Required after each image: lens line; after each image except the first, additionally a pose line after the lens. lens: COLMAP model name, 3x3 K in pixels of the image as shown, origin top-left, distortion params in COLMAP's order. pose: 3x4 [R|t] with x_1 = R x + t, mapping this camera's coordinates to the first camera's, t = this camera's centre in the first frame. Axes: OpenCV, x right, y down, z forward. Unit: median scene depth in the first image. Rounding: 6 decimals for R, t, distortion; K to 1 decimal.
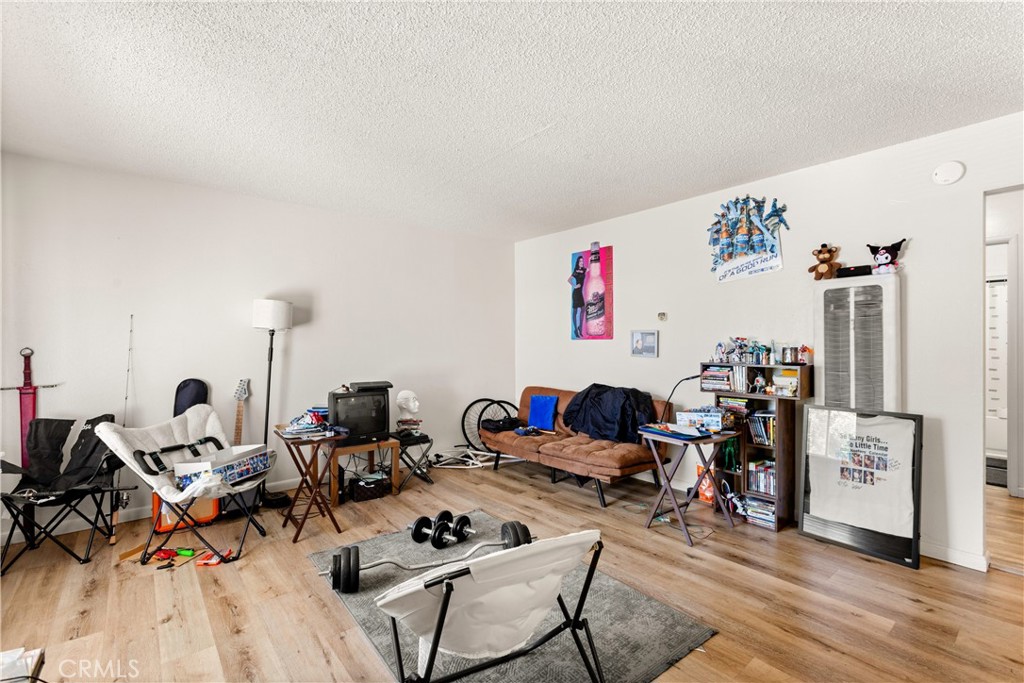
lens RADIAL K [[460.6, 0, 512.0], [0, 460.6, 341.5], [0, 0, 1]] dist [-0.002072, 0.000031]
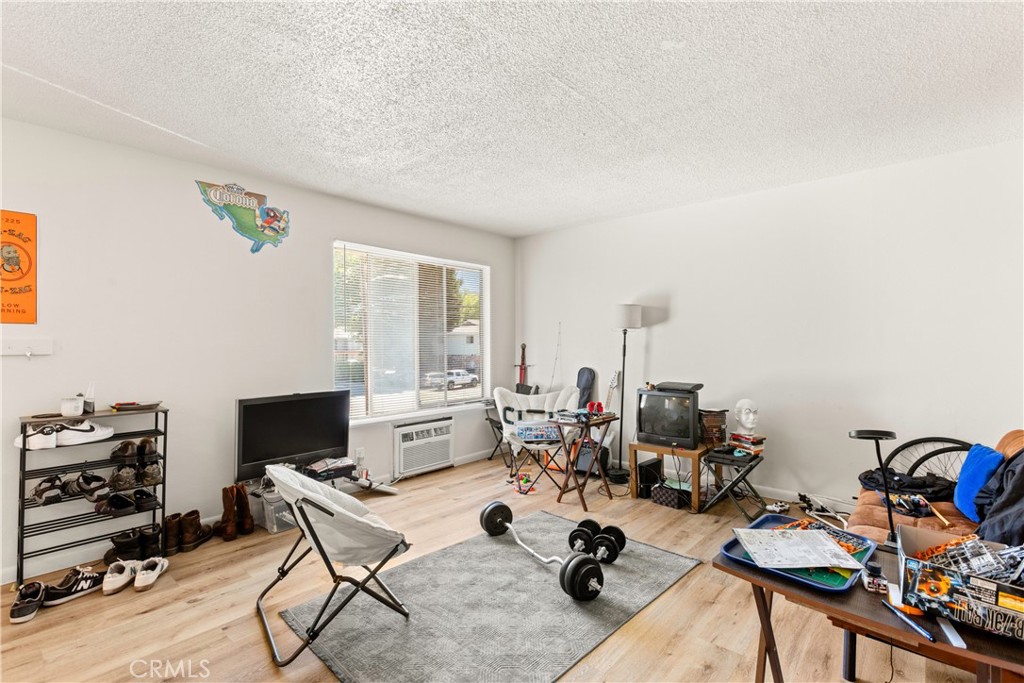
lens RADIAL K [[460.6, 0, 512.0], [0, 460.6, 341.5], [0, 0, 1]] dist [-0.002072, 0.000031]
pose [[0.140723, 0.002516, -0.990046, 0.727661], [0.010500, 0.999937, 0.004033, -0.003315], [0.989993, -0.010963, 0.140688, 0.691782]]
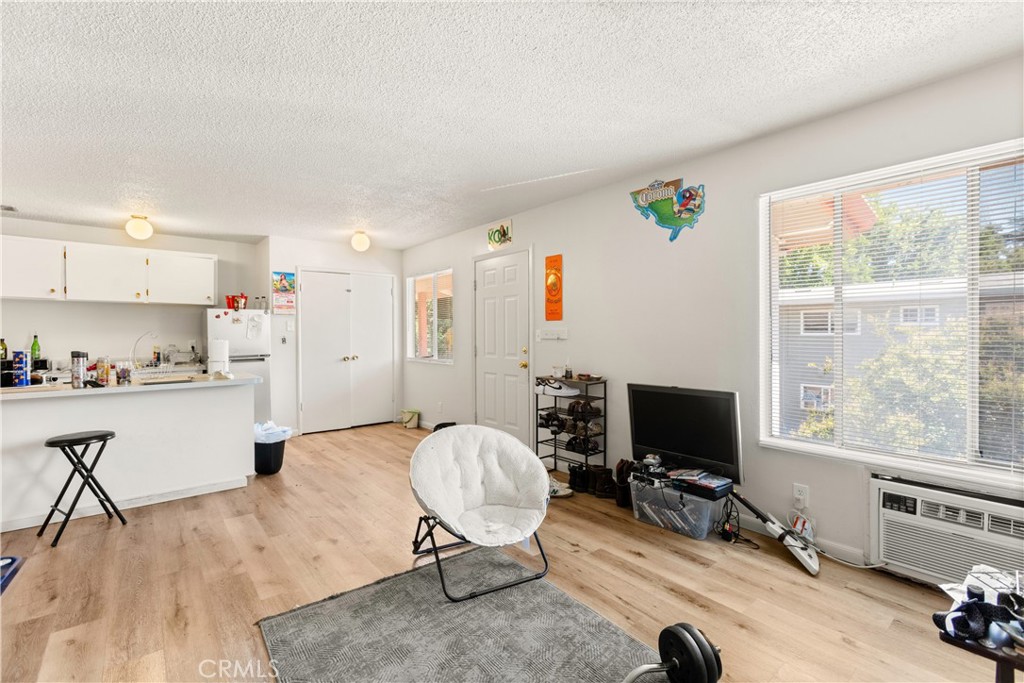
lens RADIAL K [[460.6, 0, 512.0], [0, 460.6, 341.5], [0, 0, 1]] dist [-0.002072, 0.000031]
pose [[-0.999960, 0.006634, -0.006012, -0.071188], [0.006579, 0.999936, 0.009201, 0.009220], [0.006072, 0.009161, -0.999940, 1.344868]]
